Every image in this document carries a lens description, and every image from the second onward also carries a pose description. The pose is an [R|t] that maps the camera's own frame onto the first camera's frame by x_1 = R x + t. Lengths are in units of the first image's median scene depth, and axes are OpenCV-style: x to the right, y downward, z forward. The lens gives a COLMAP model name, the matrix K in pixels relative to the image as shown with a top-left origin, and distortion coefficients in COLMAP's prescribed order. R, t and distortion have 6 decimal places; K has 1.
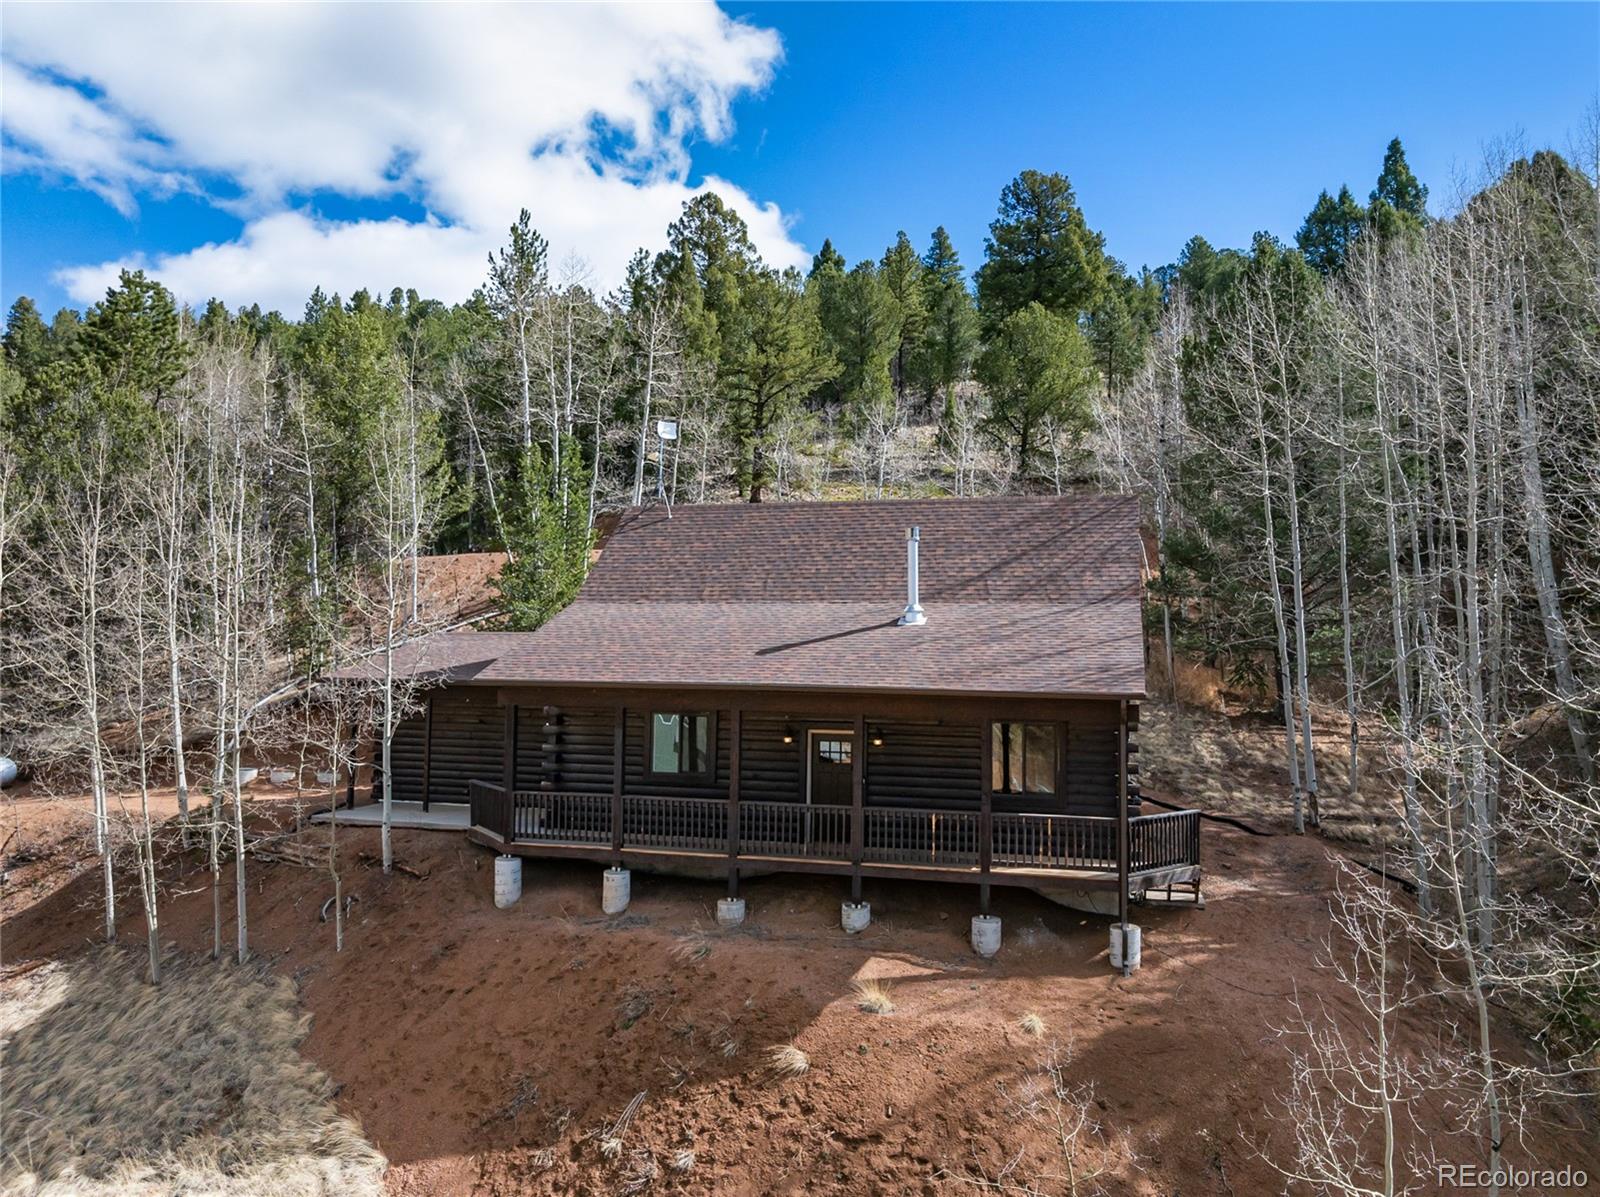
lens RADIAL K [[1146.2, 0, 800.0], [0, 1146.2, 598.5], [0, 0, 1]] dist [-0.017318, 0.002439]
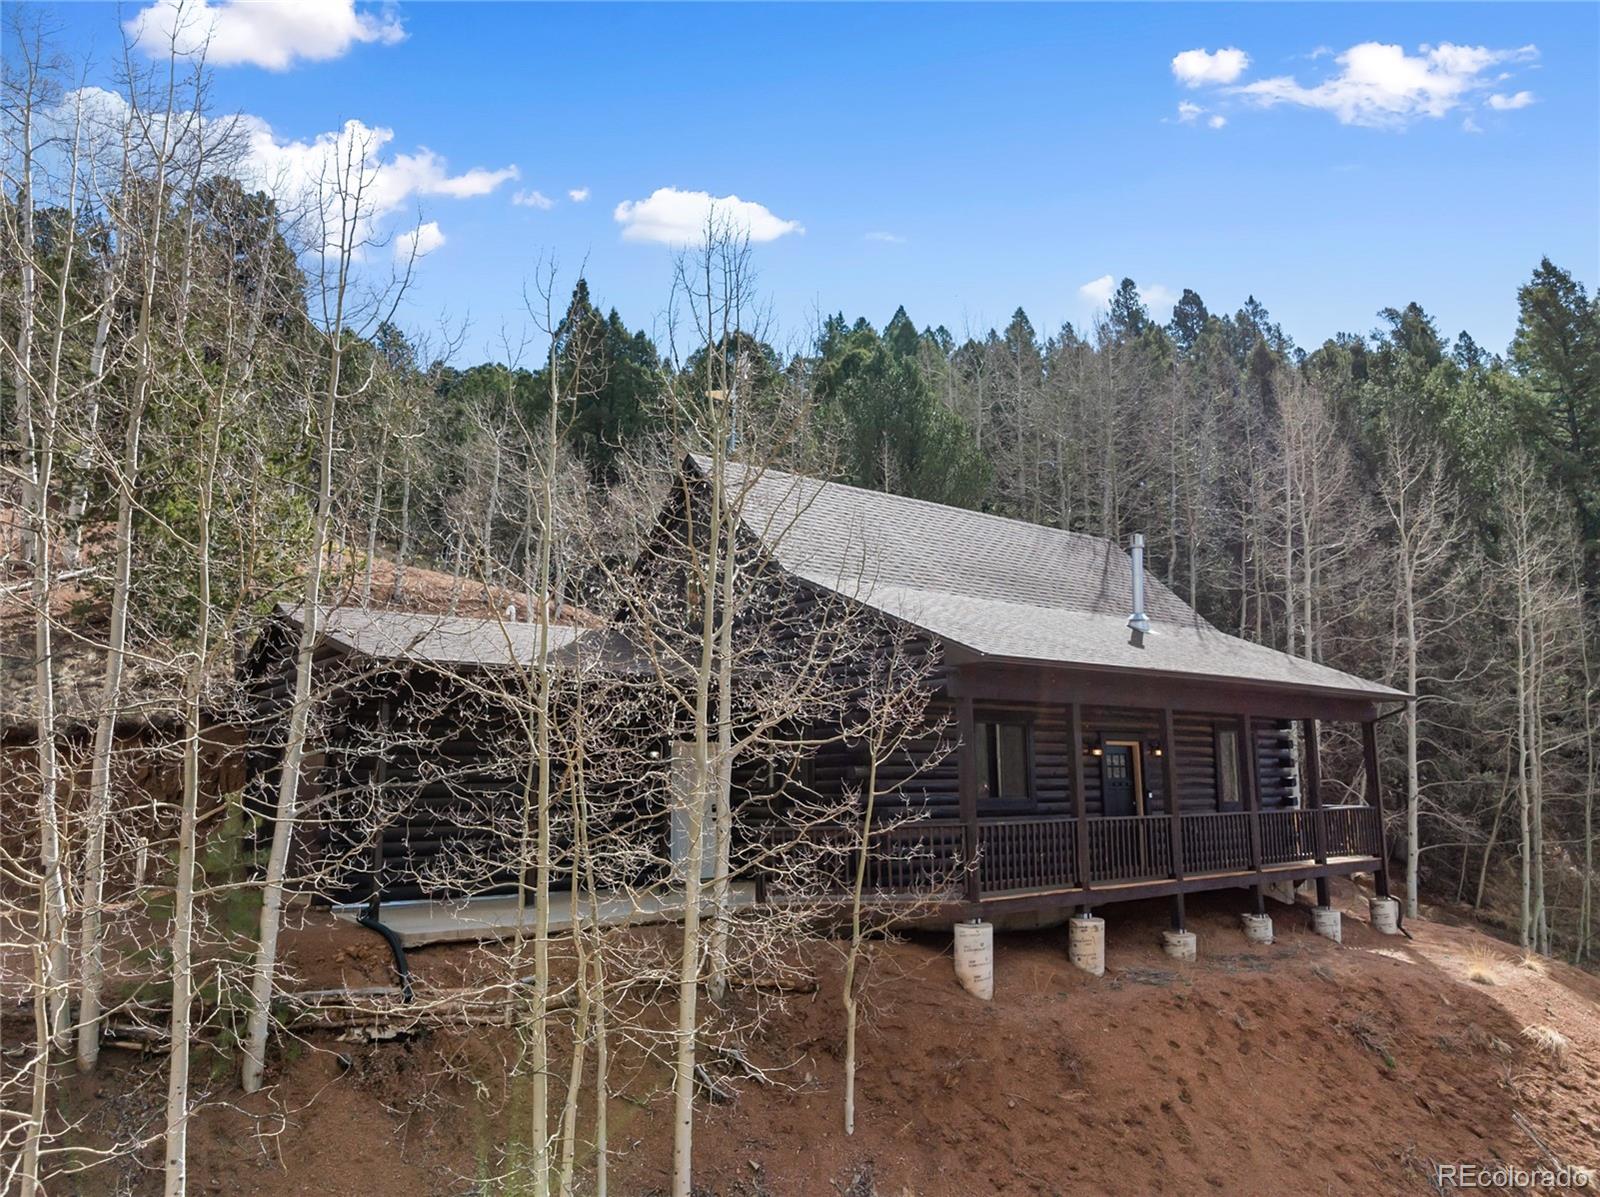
lens RADIAL K [[1162.6, 0, 800.0], [0, 1162.6, 598.5], [0, 0, 1]] dist [-0.063288, 0.041319]
pose [[0.588130, 0.109317, 0.801344, -0.855064], [-0.030612, 0.993122, -0.113012, 0.112170], [-0.808187, 0.041935, 0.587431, 0.655590]]
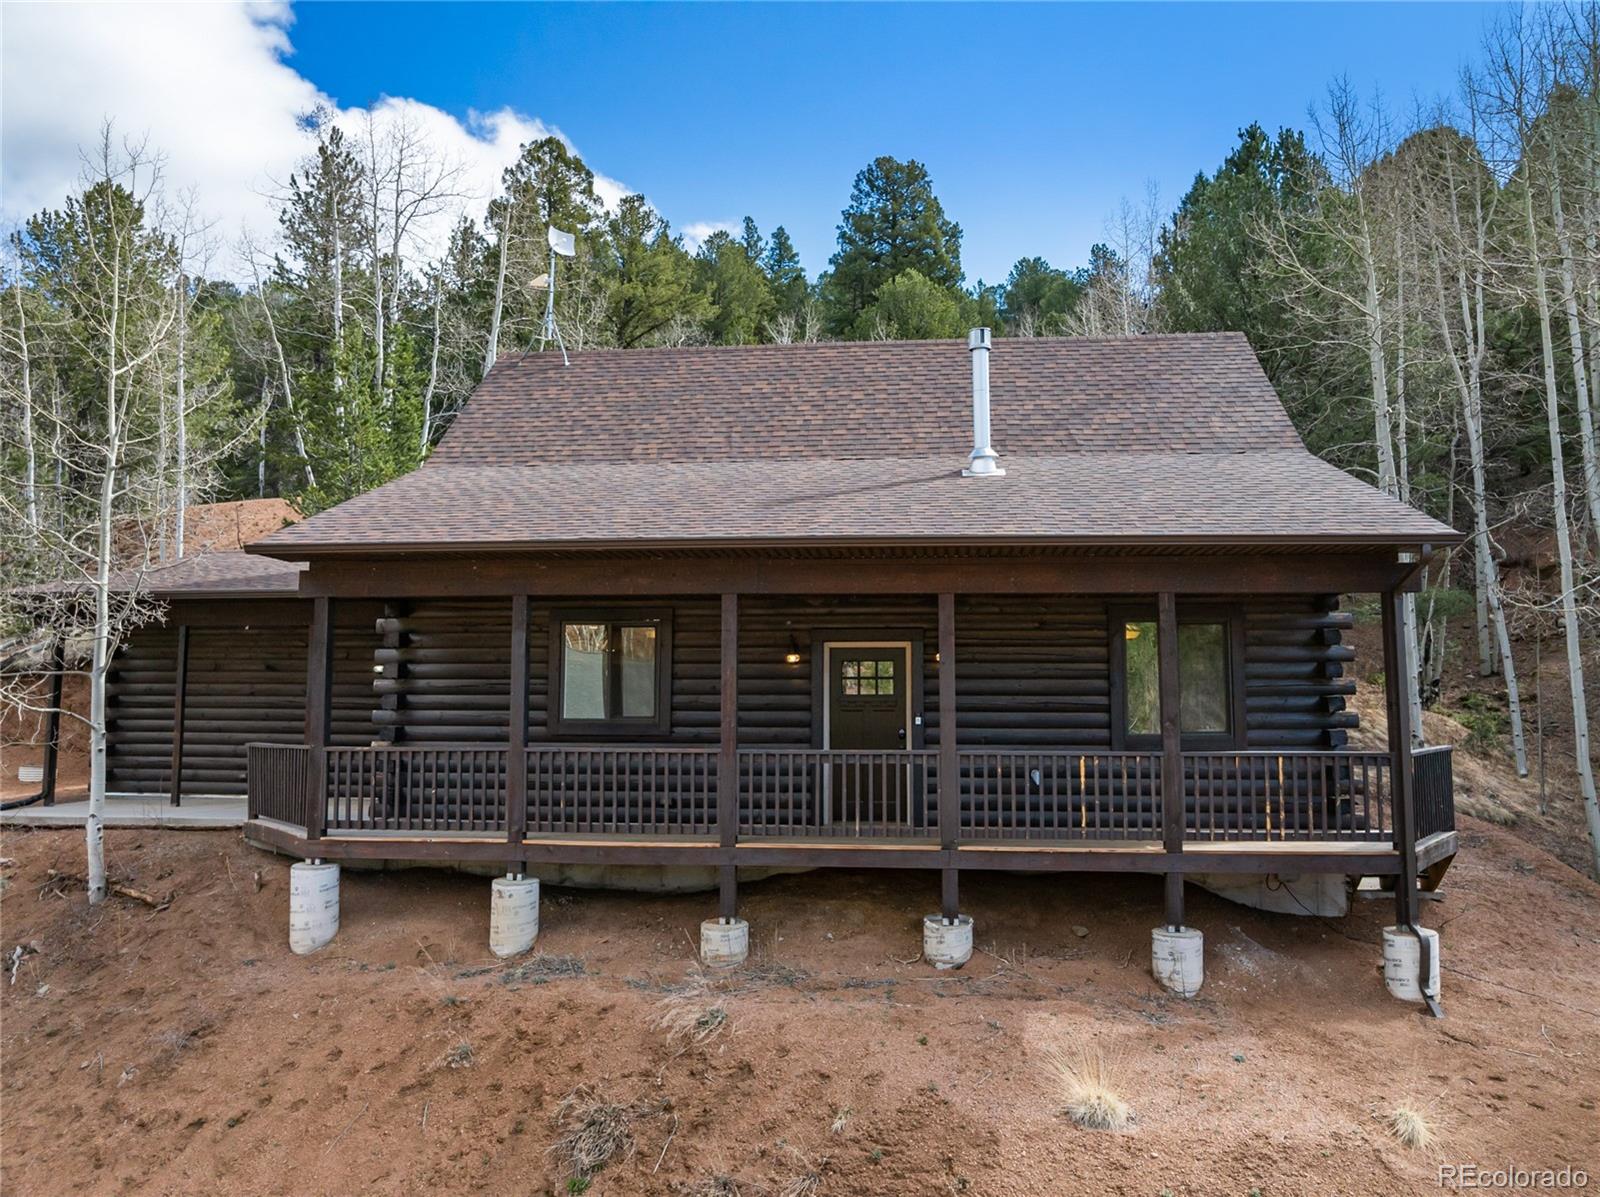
lens RADIAL K [[1121.1, 0, 800.0], [0, 1121.1, 598.5], [0, 0, 1]] dist [-0.049131, 0.021134]
pose [[0.985467, 0.004267, 0.169814, -0.108557], [0.001200, 0.999485, -0.032079, 0.109286], [-0.169864, 0.031817, 0.984954, 0.400566]]
